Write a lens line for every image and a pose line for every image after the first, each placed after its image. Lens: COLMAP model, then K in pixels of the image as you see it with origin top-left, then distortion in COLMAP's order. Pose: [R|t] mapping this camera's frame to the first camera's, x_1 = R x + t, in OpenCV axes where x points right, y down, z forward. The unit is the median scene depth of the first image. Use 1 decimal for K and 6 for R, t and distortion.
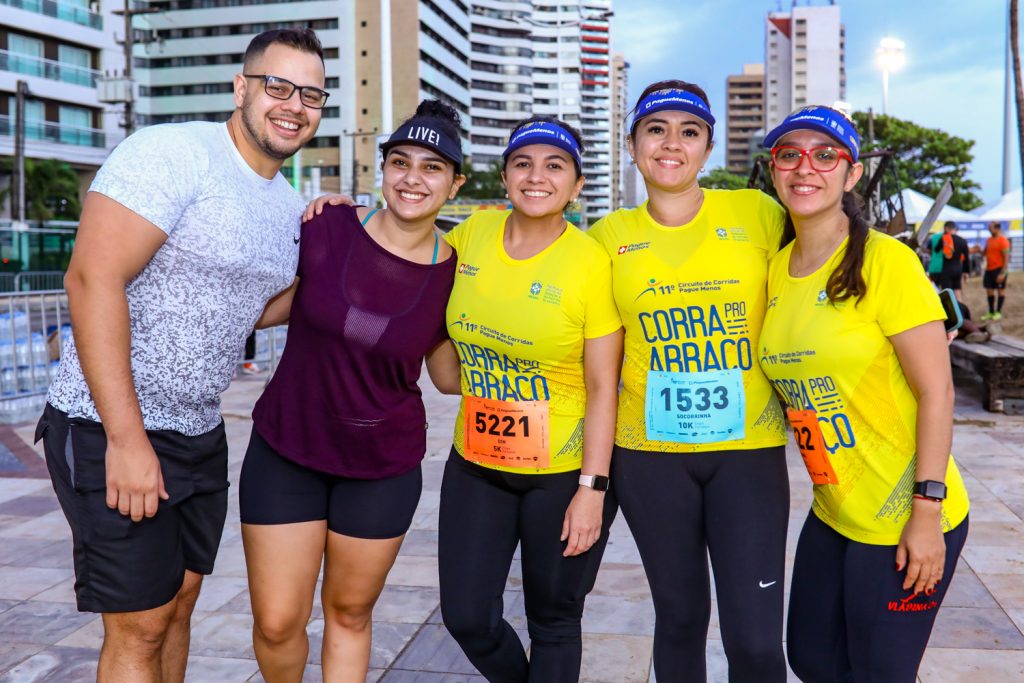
lens RADIAL K [[1002.0, 0, 520.7], [0, 1002.0, 337.3], [0, 0, 1]] dist [-0.057177, -0.000568]
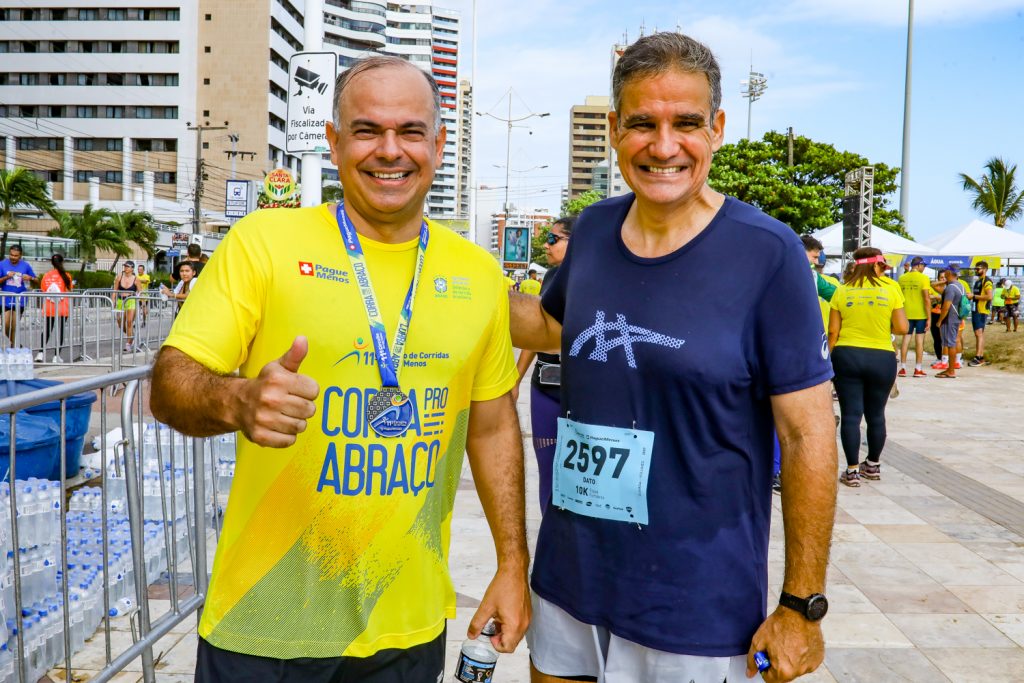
lens RADIAL K [[966.2, 0, 512.0], [0, 966.2, 341.5], [0, 0, 1]] dist [-0.044502, -0.020455]
pose [[0.986325, 0.019259, 0.163685, -0.014935], [-0.016646, 0.999711, -0.017324, -0.006524], [-0.163972, 0.014363, 0.986360, 0.070201]]
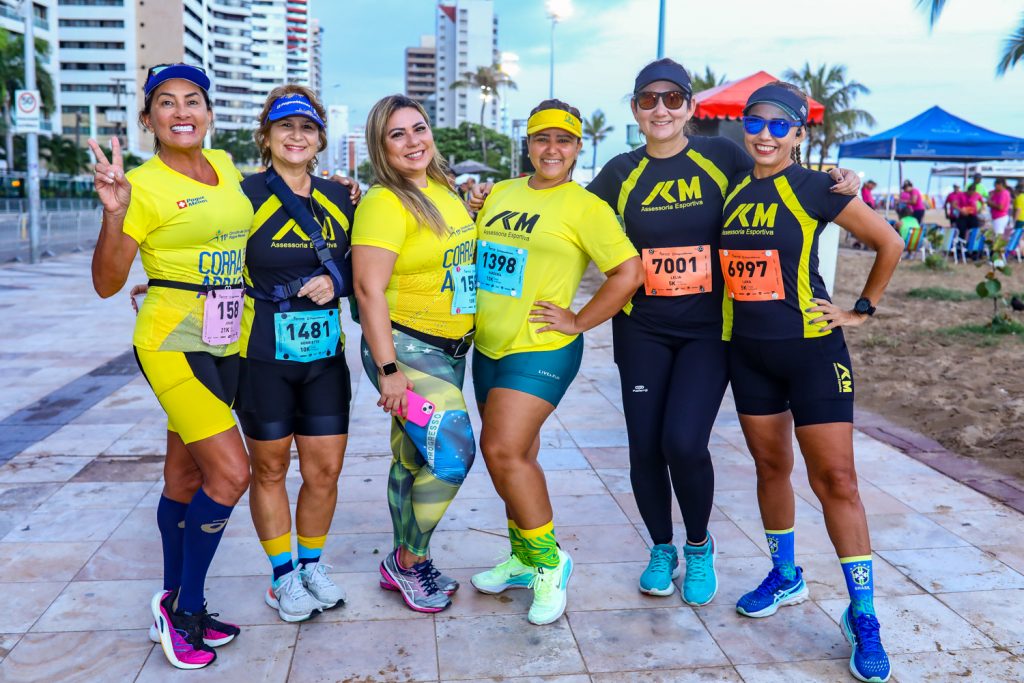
lens RADIAL K [[1002.0, 0, 520.7], [0, 1002.0, 337.3], [0, 0, 1]] dist [-0.057177, -0.000568]
pose [[0.952455, -0.023433, 0.303777, -0.057666], [0.005298, 0.998161, 0.060386, 0.026789], [-0.304633, -0.055906, 0.950828, -0.339625]]
